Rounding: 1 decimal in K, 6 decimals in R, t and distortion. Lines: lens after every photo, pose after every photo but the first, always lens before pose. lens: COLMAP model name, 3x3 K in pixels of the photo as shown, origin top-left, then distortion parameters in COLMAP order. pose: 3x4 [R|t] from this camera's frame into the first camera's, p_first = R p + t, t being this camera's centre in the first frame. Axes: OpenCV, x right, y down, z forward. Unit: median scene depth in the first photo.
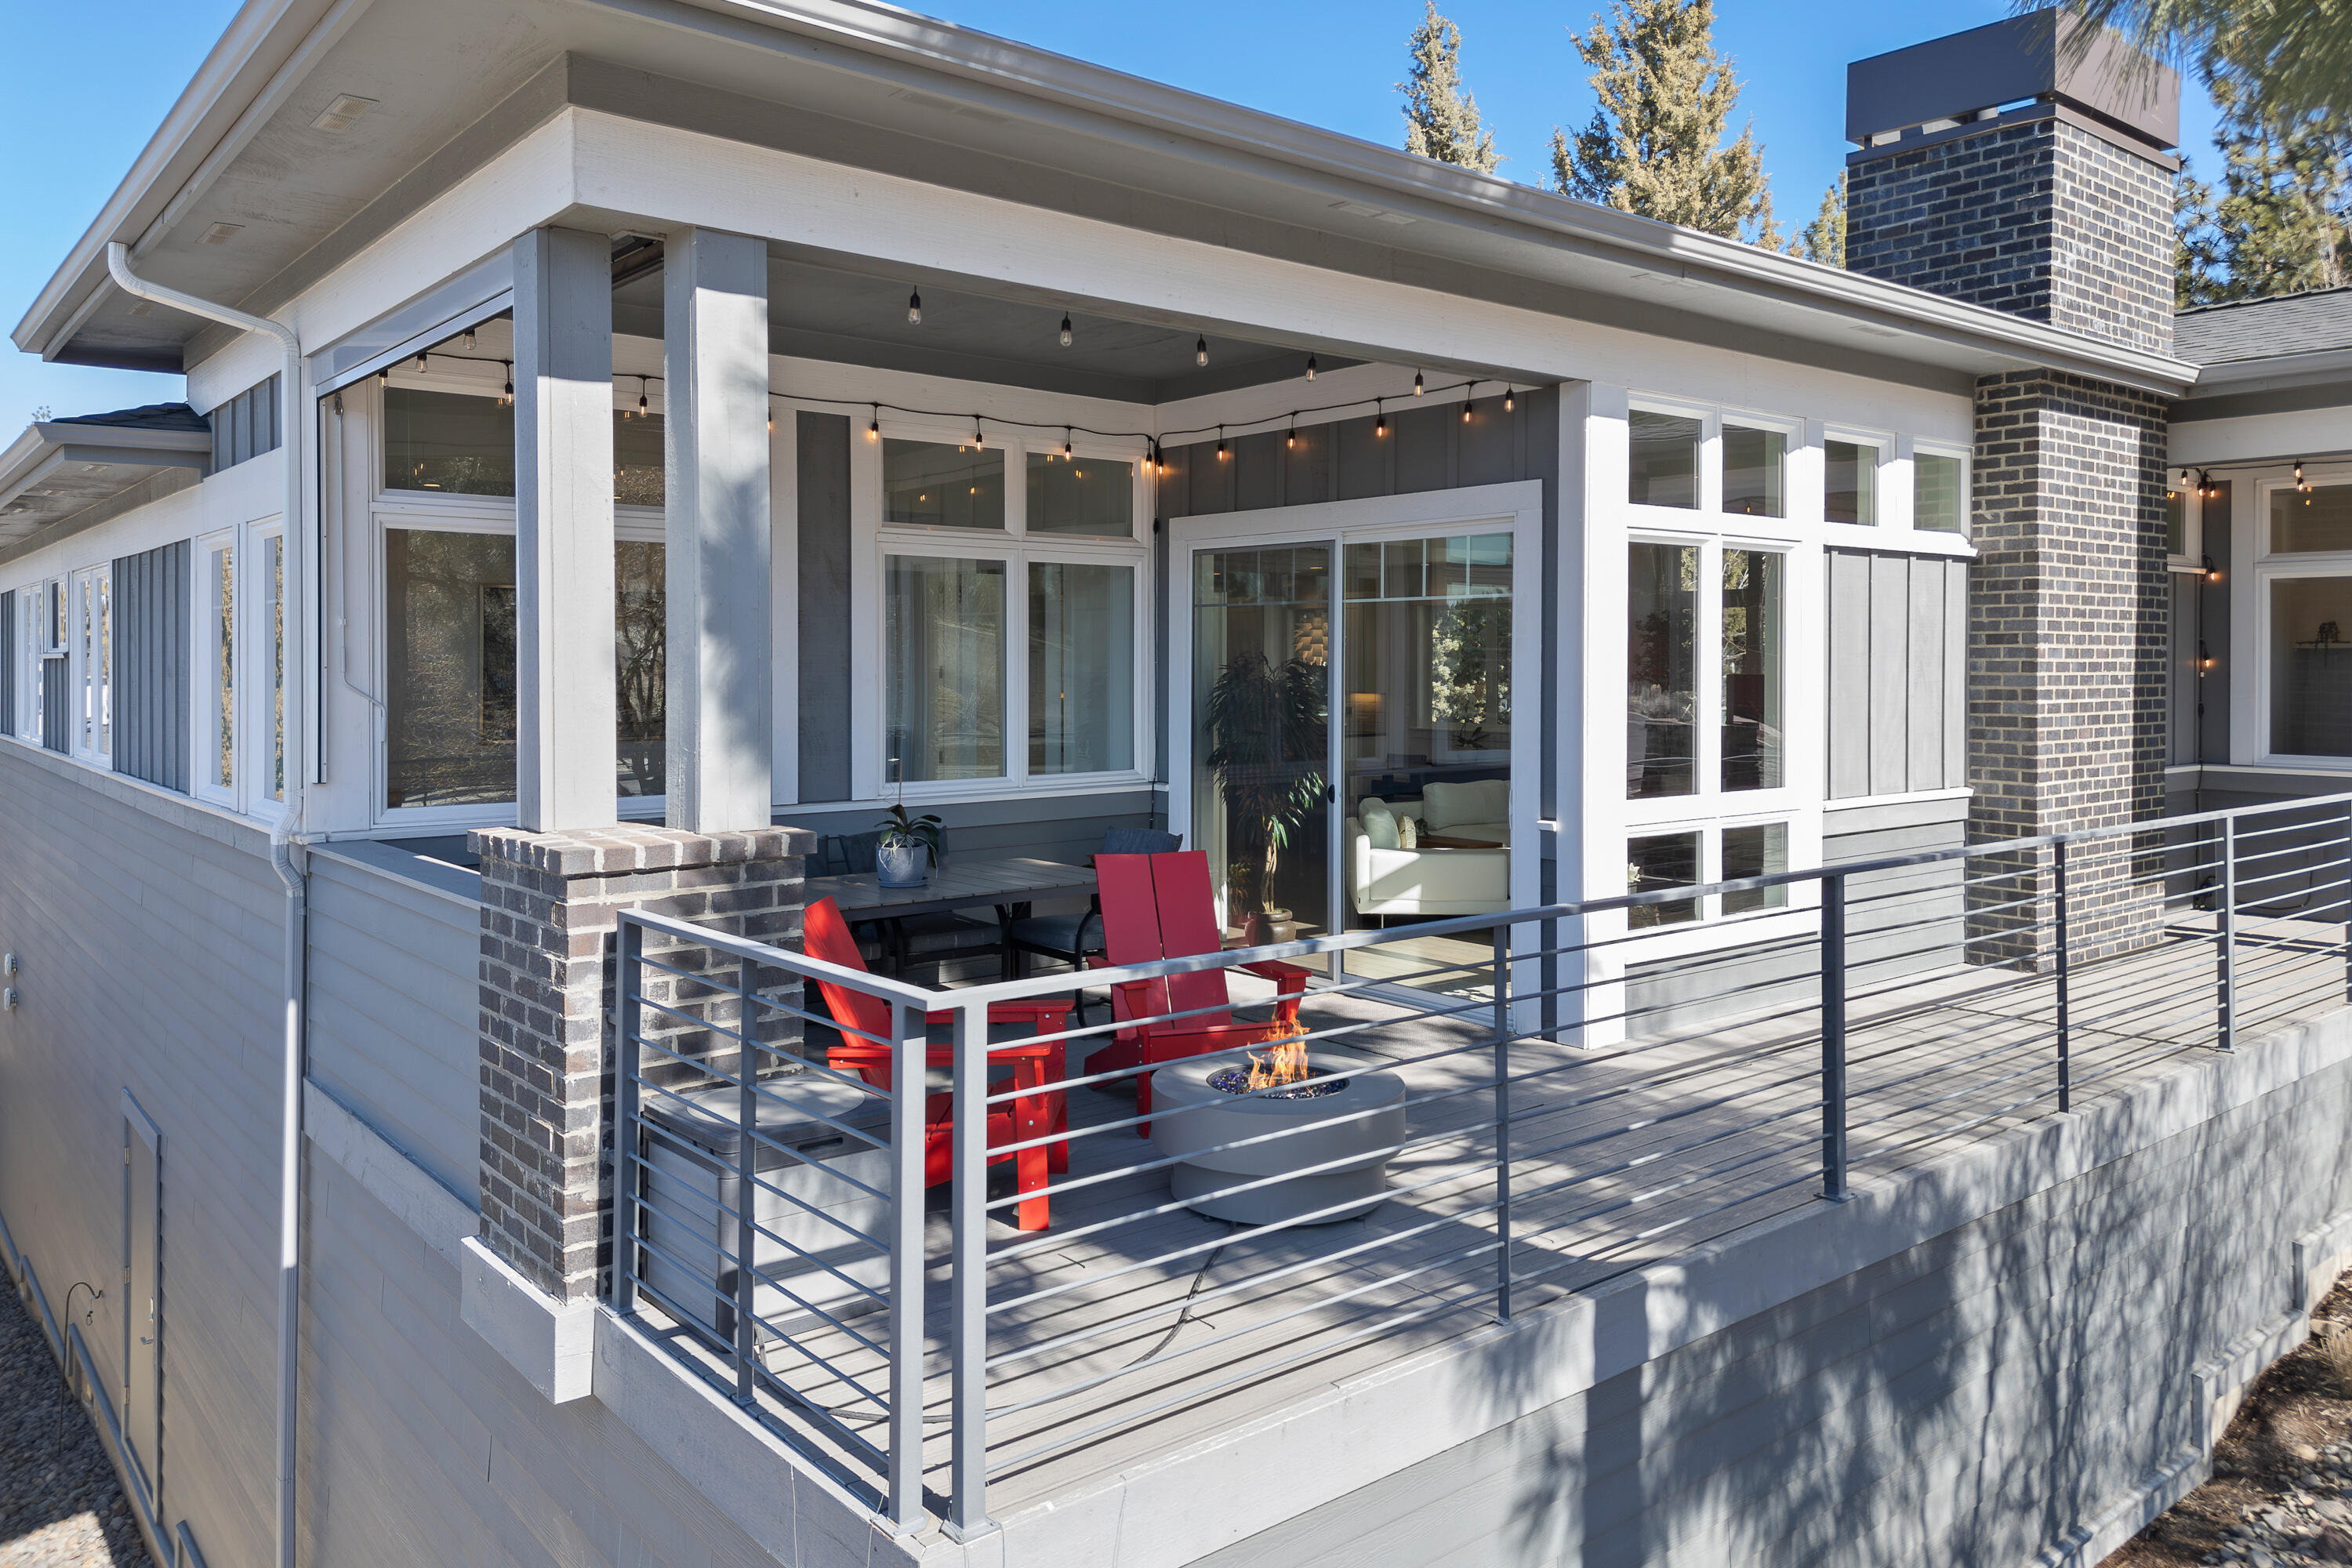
lens RADIAL K [[1665.7, 0, 1165.3], [0, 1665.7, 718.2], [0, 0, 1]] dist [0.102099, -0.115605]
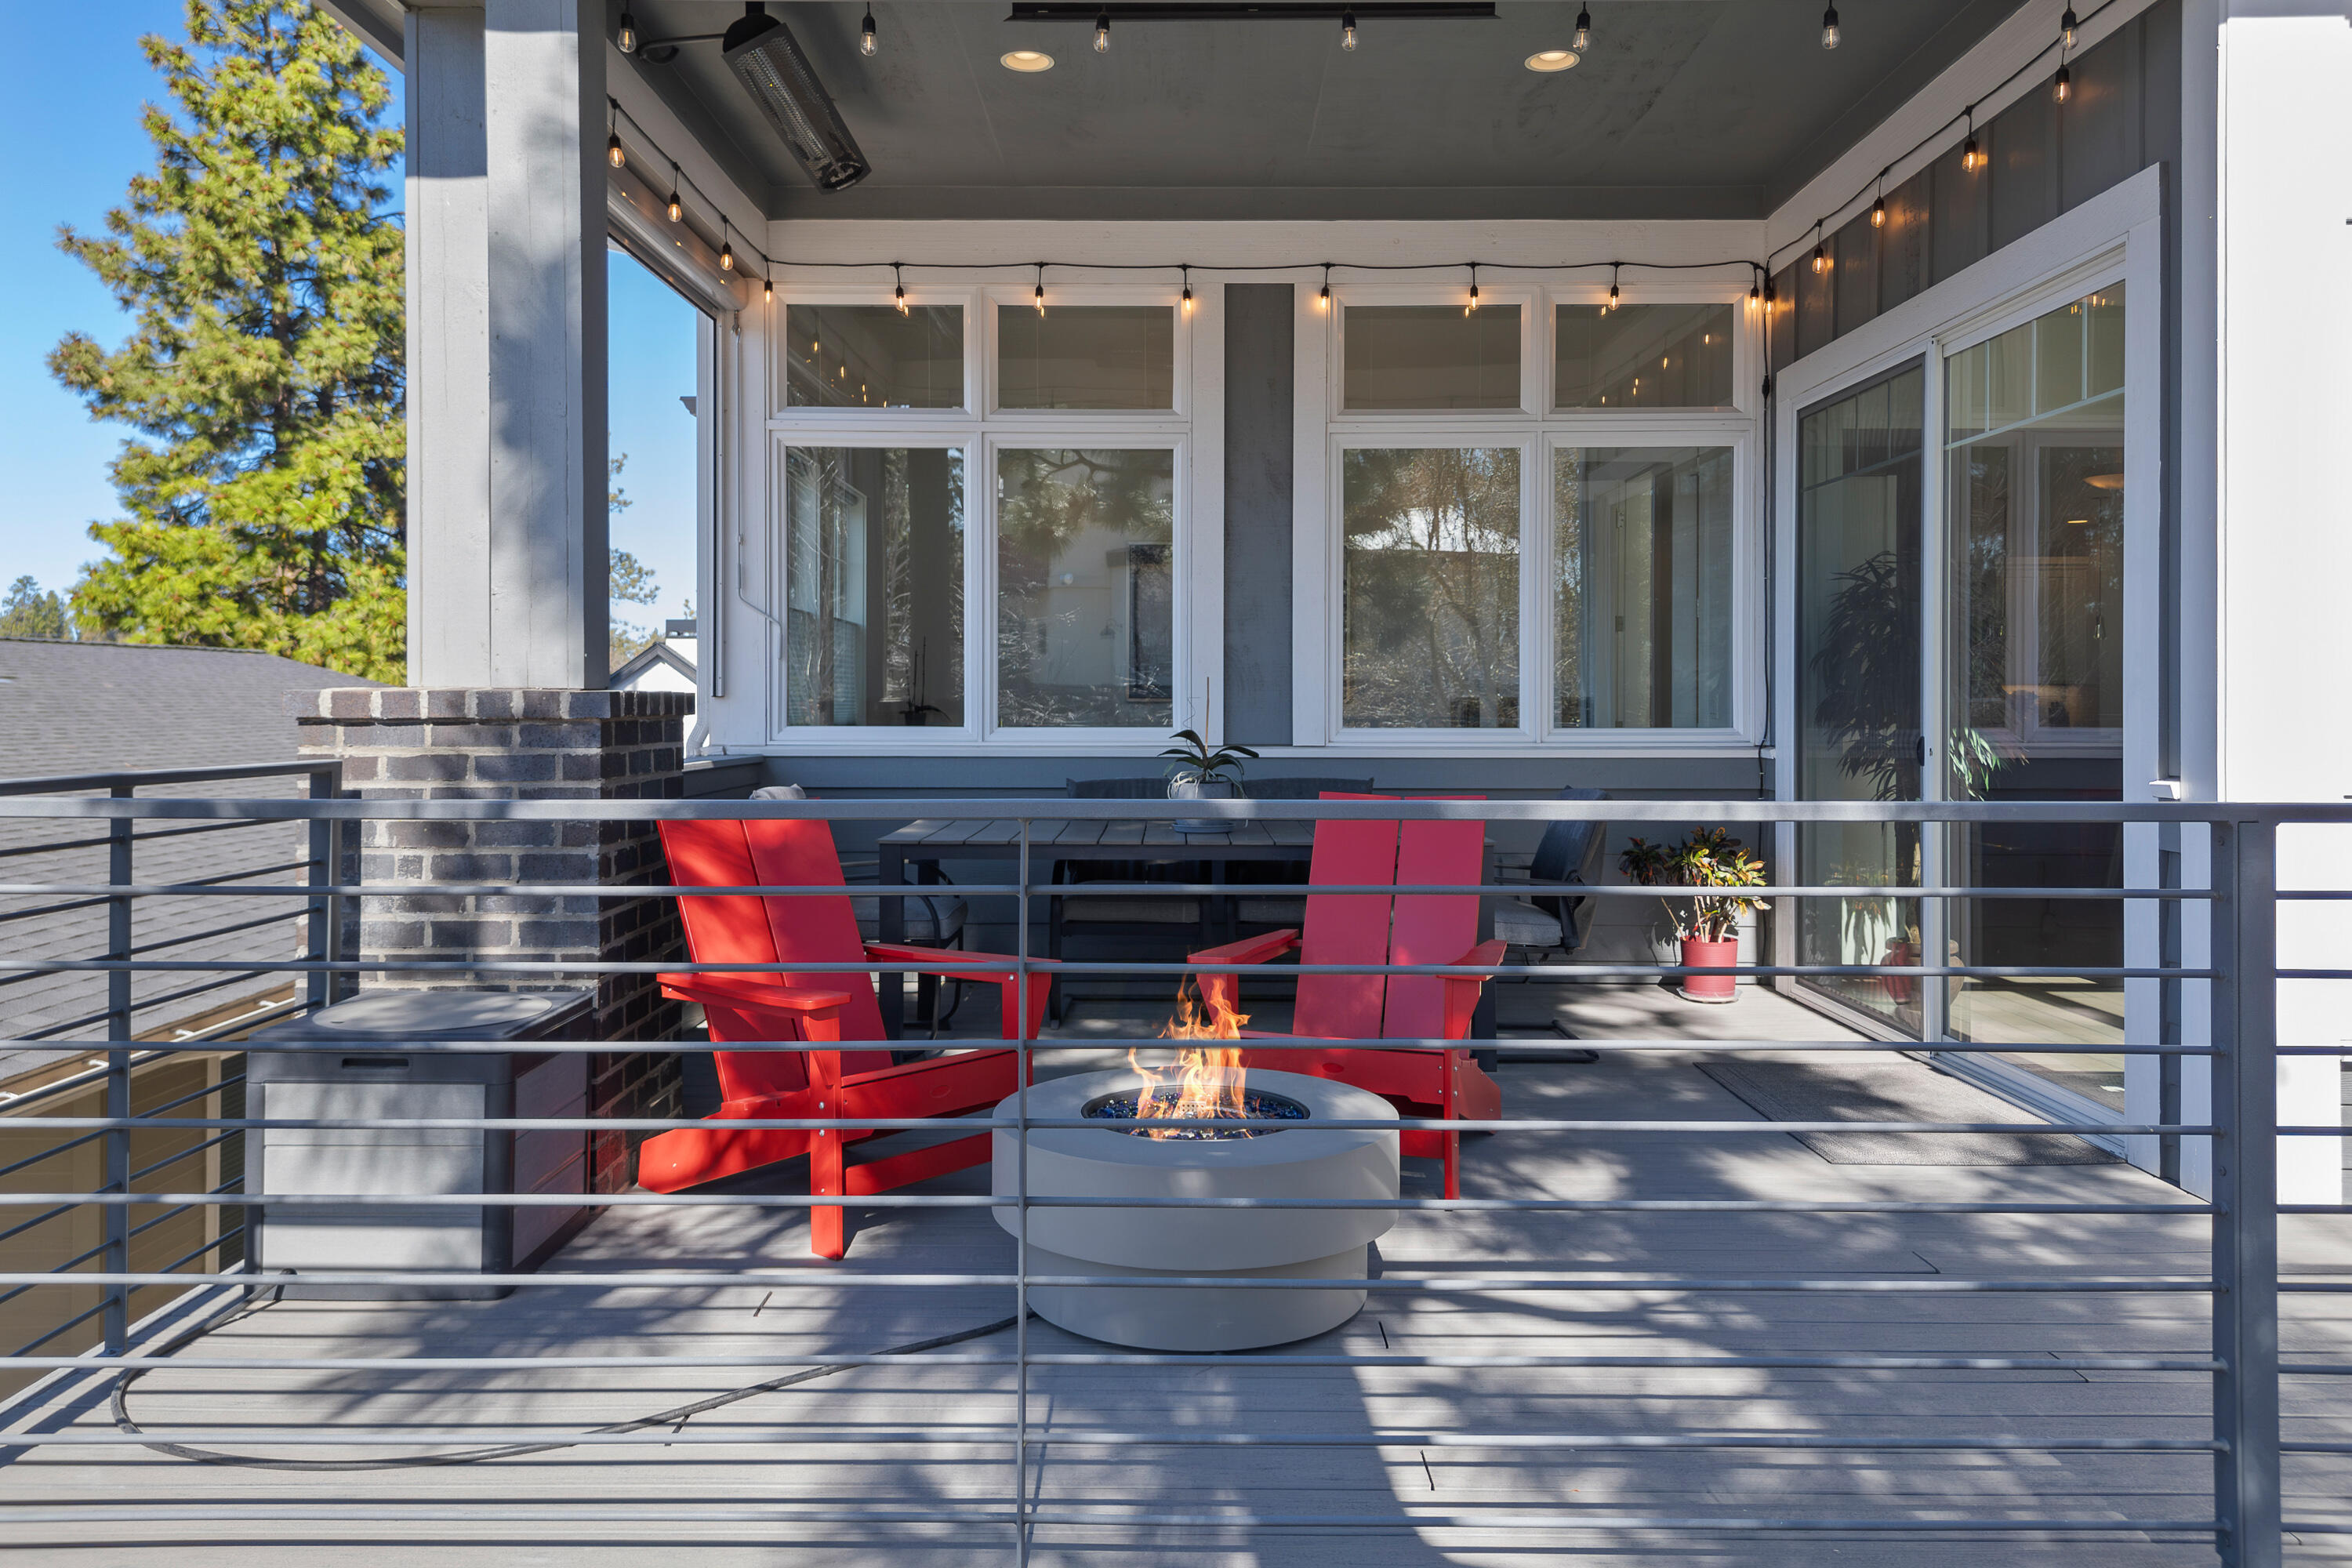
lens RADIAL K [[1665.7, 0, 1165.3], [0, 1665.7, 718.2], [0, 0, 1]] dist [0.102099, -0.115605]
pose [[0.771118, 0.007716, -0.636645, 0.457703], [-0.024324, 0.999554, -0.017348, 0.080683], [0.636227, 0.028863, 0.770962, 0.504116]]
